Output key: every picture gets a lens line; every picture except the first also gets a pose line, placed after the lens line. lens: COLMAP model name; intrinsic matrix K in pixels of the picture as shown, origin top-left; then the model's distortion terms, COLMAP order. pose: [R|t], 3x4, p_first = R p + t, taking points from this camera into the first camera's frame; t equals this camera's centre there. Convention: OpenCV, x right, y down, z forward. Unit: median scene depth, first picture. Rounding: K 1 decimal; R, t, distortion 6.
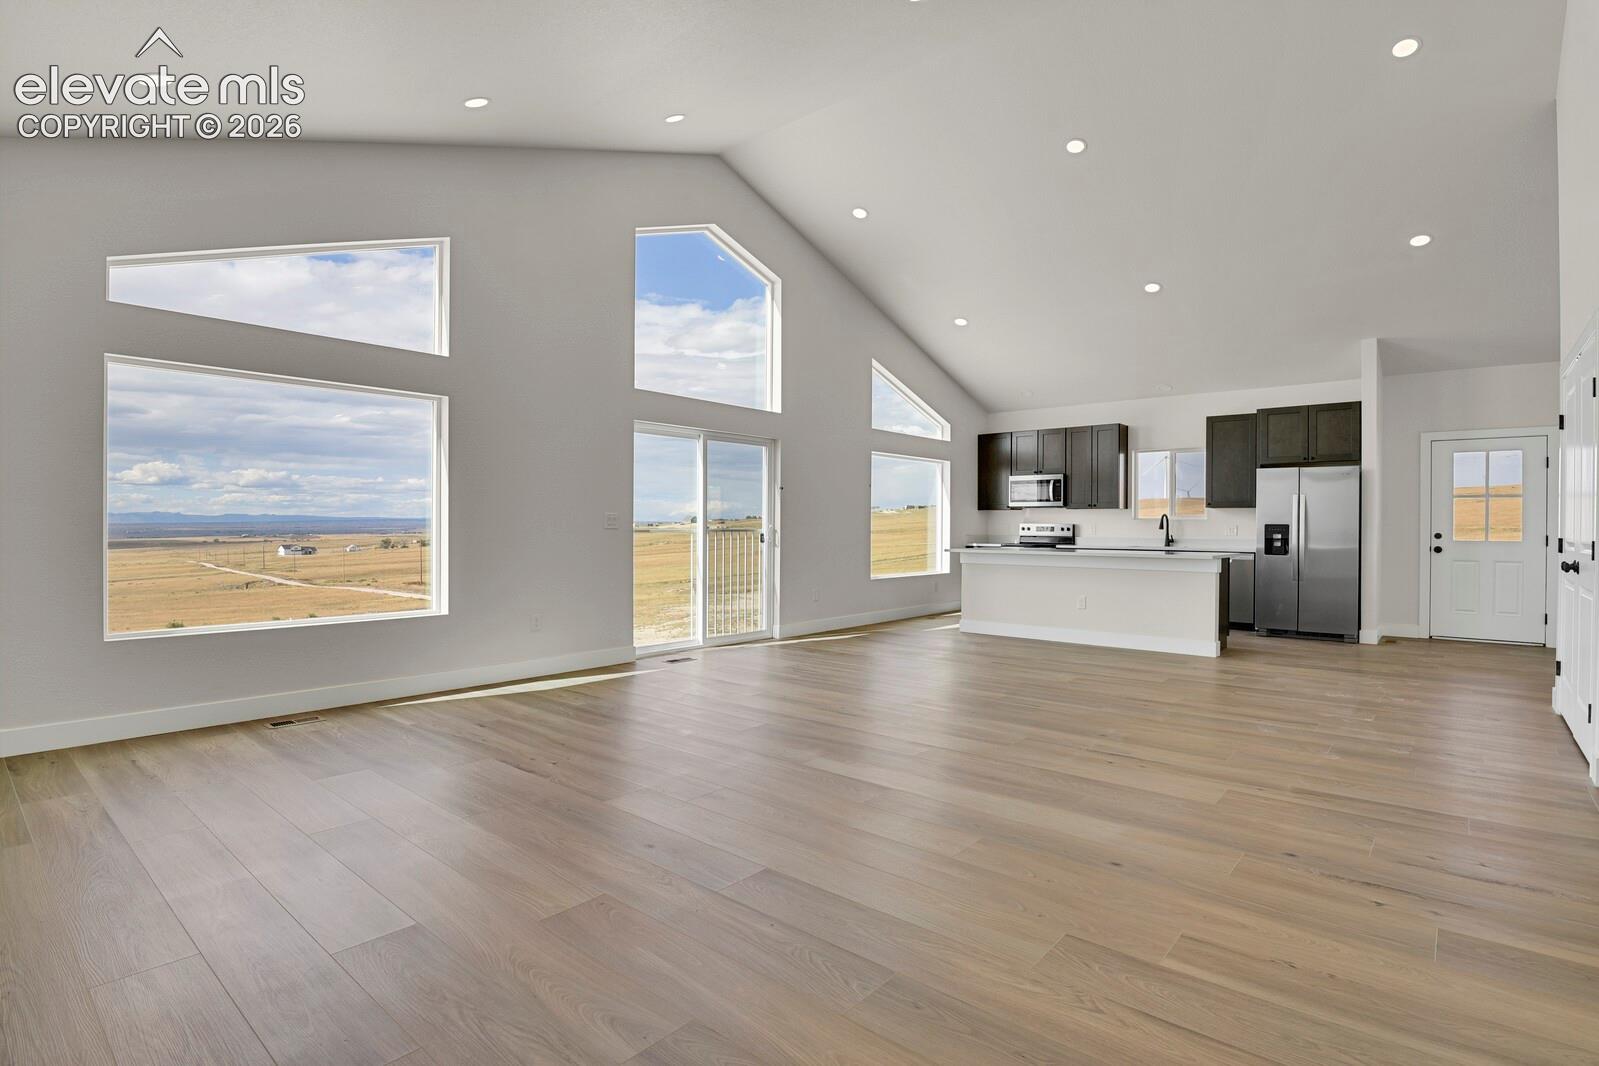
lens RADIAL K [[779.5, 0, 808.8], [0, 779.5, 527.7], [0, 0, 1]] dist [-0.018573, -0.000087]
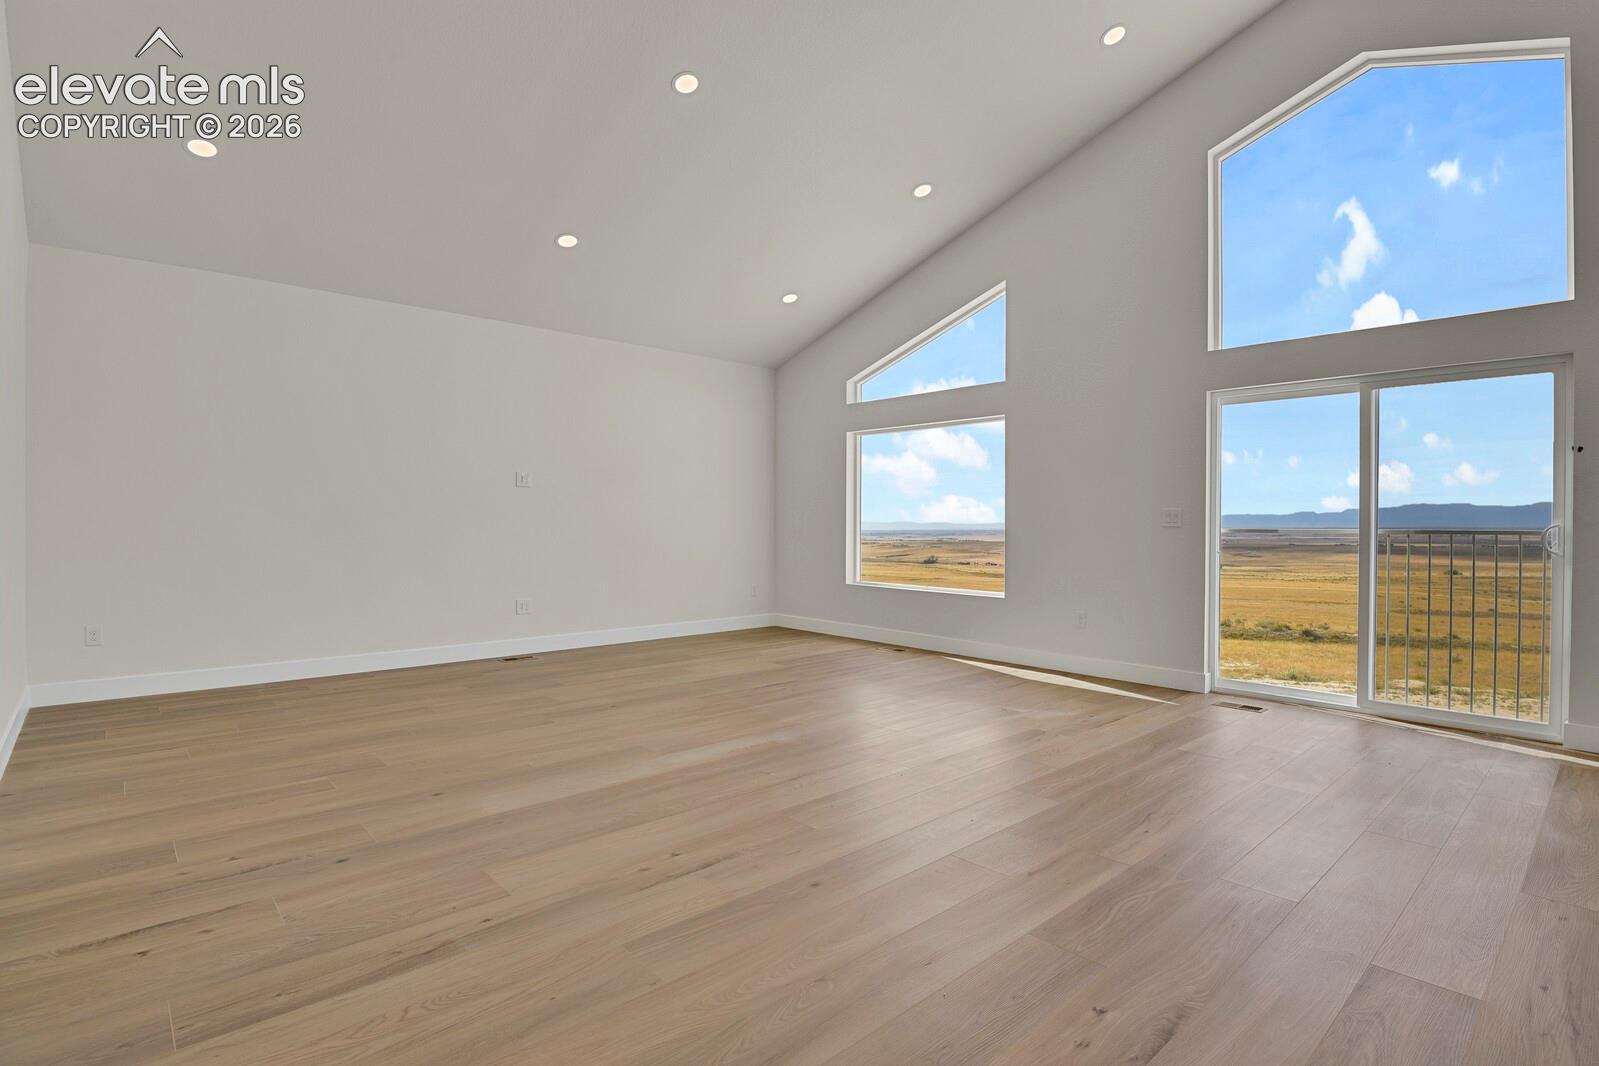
lens RADIAL K [[779.5, 0, 808.8], [0, 779.5, 527.7], [0, 0, 1]] dist [-0.018573, -0.000087]
pose [[-0.124186, 0.001837, -0.992257, 1.240442], [-0.006264, 0.999977, 0.002635, 0.004902], [0.992239, 0.006543, -0.124171, 1.397530]]
